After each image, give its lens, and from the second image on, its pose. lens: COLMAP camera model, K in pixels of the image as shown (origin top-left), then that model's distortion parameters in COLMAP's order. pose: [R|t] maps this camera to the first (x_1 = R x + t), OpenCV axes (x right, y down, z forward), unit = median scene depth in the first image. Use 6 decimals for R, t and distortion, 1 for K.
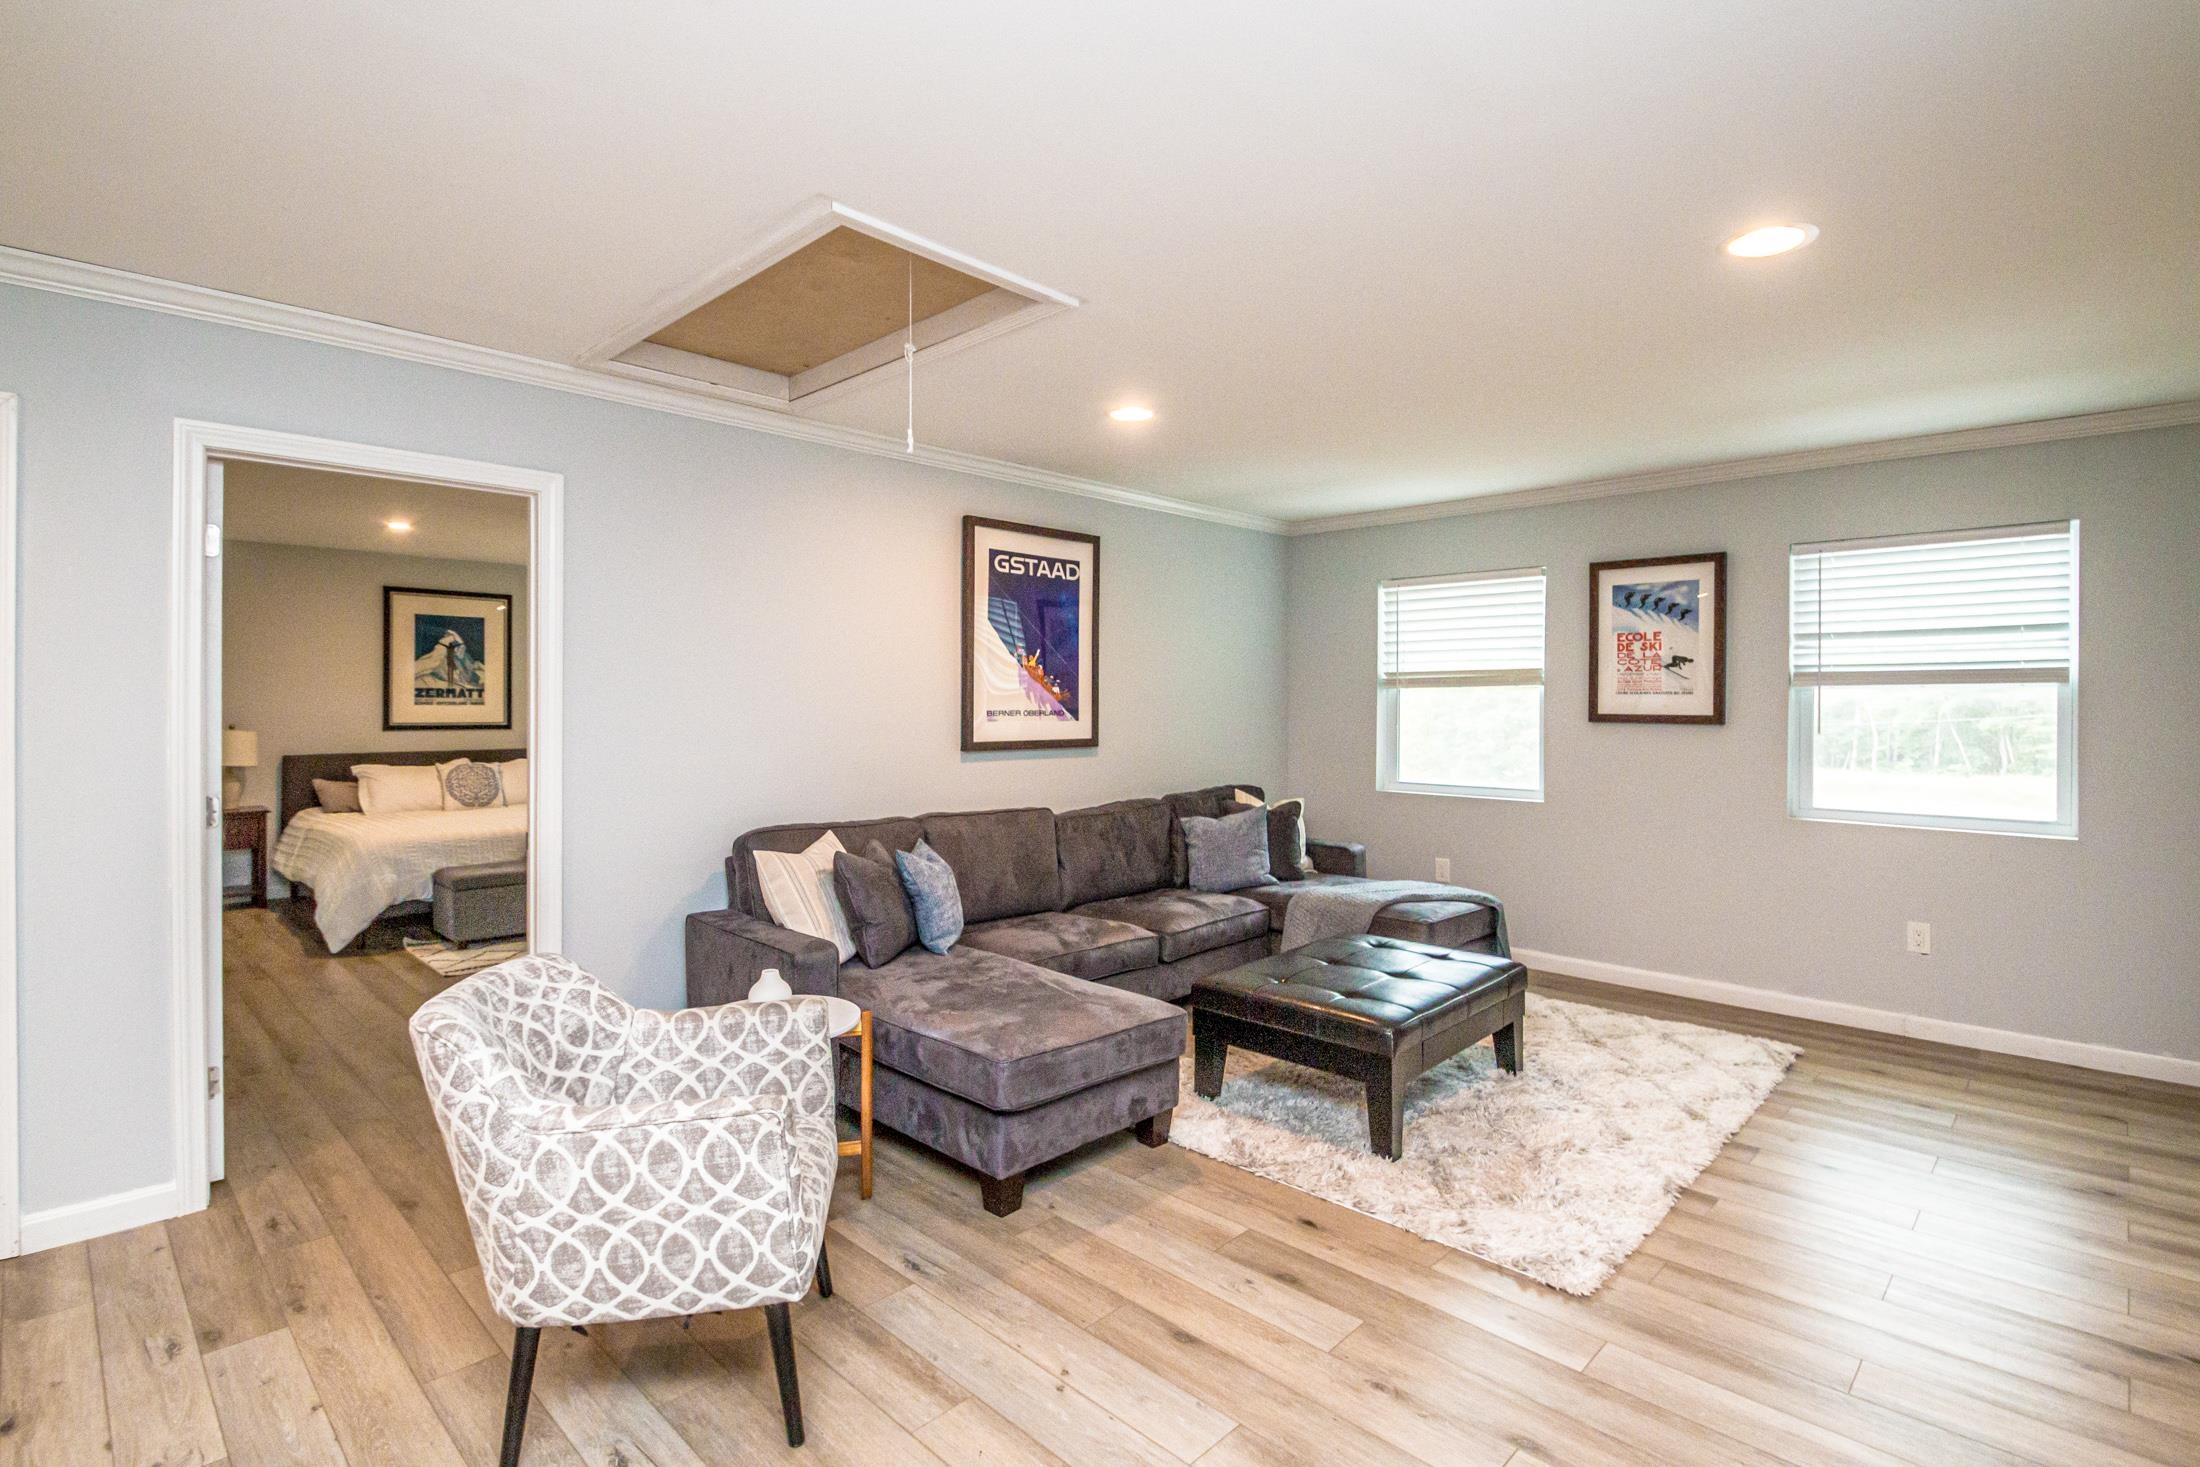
lens RADIAL K [[1099.4, 0, 1115.1], [0, 1099.4, 729.4], [0, 0, 1]] dist [0.000209, -0.004807]
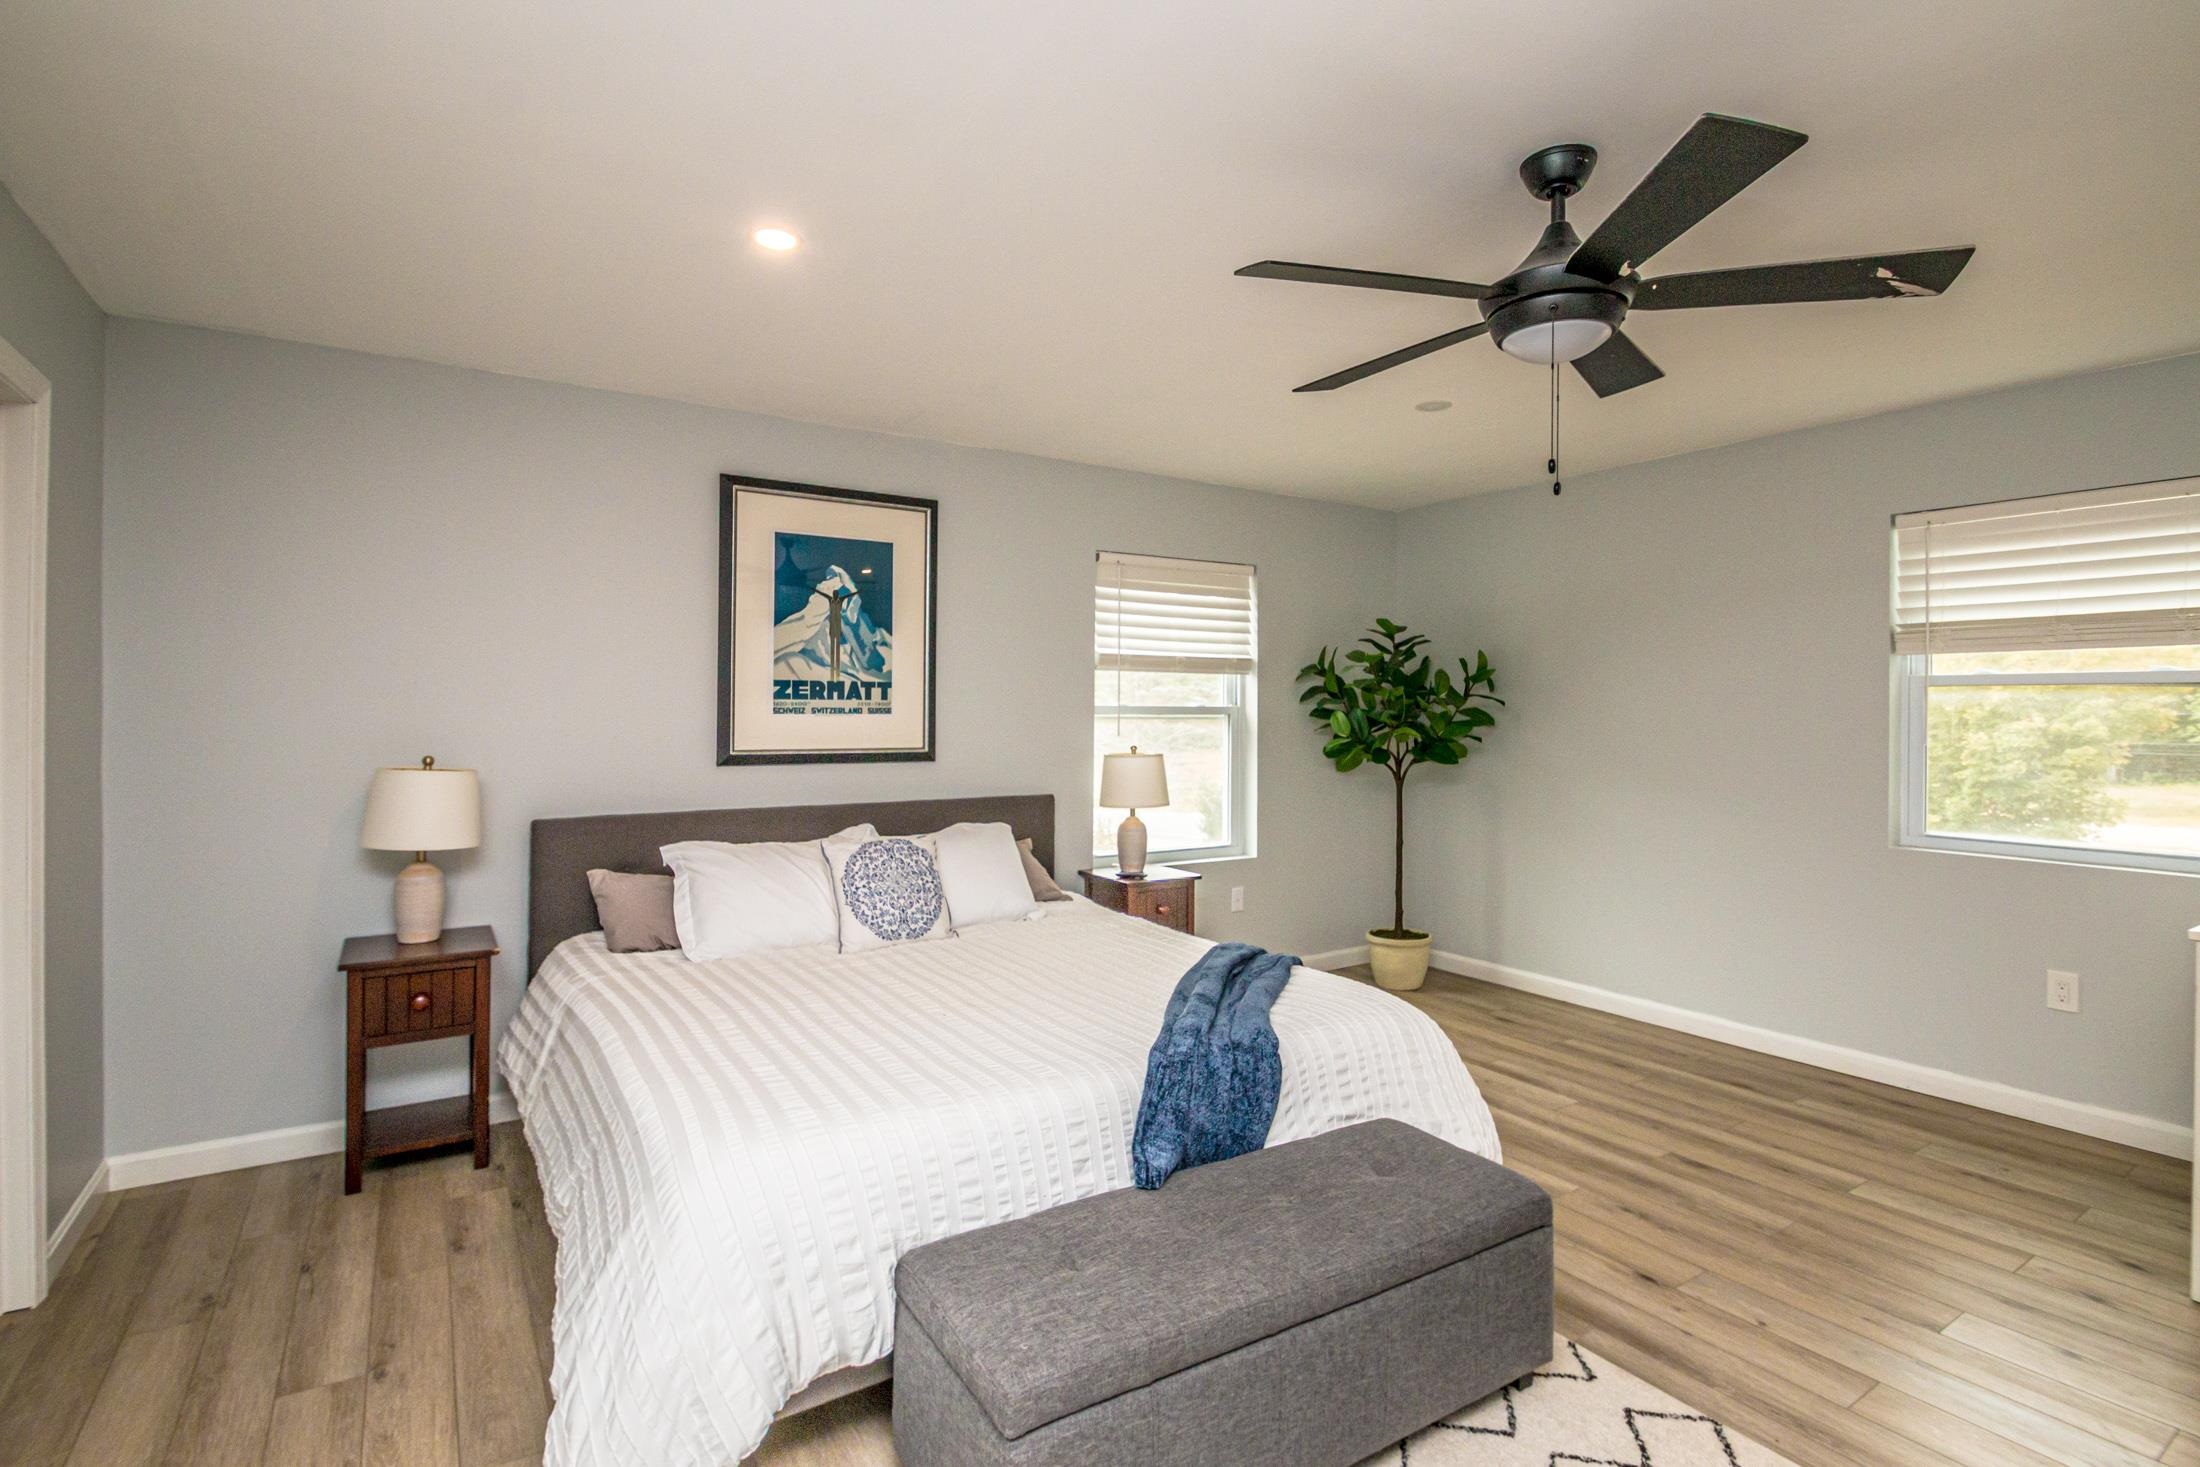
lens RADIAL K [[1099.4, 0, 1094.8], [0, 1099.4, 725.5], [0, 0, 1]] dist [0.000209, -0.004807]
pose [[0.975046, 0.007854, -0.221865, -0.383385], [-0.008694, 0.999958, -0.002813, -0.016827], [0.221833, 0.004671, 0.975073, 0.544182]]
